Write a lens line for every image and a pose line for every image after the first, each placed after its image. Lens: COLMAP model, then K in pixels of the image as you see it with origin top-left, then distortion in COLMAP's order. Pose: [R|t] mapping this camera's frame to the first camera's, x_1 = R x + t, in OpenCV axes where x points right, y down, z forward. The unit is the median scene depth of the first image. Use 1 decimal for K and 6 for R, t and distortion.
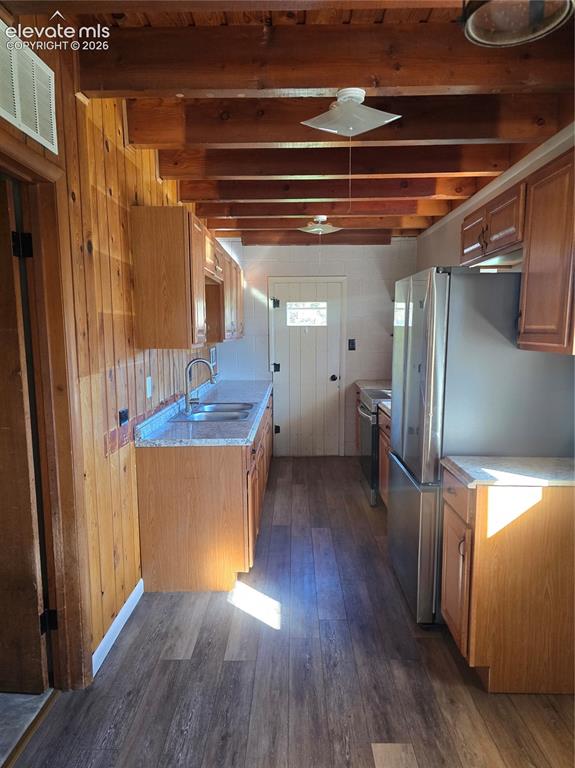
lens RADIAL K [[511.4, 0, 289.4], [0, 511.4, 385.3], [0, 0, 1]] dist [0.077306, -0.102503]
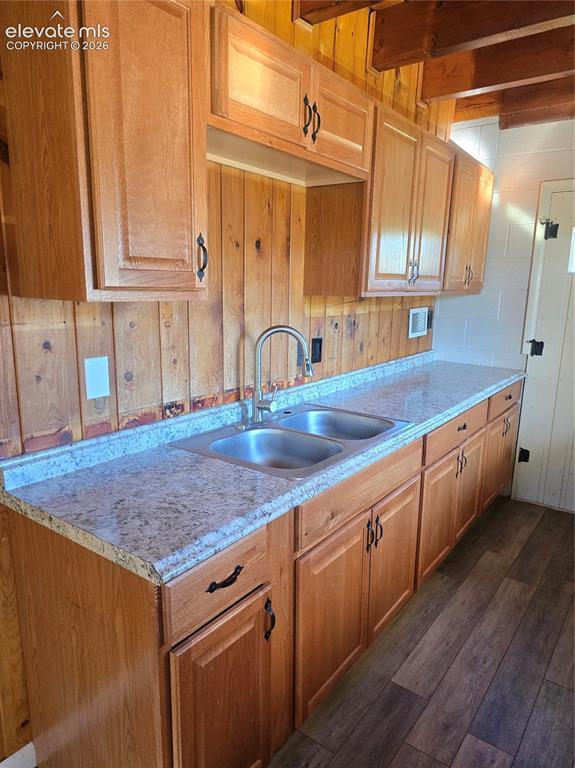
lens RADIAL K [[511.4, 0, 289.4], [0, 511.4, 385.3], [0, 0, 1]] dist [0.077306, -0.102503]
pose [[0.805920, 0.135881, -0.576220, 0.090415], [-0.088586, 0.990025, 0.109562, -0.032765], [0.585359, -0.037253, 0.809918, 0.384144]]
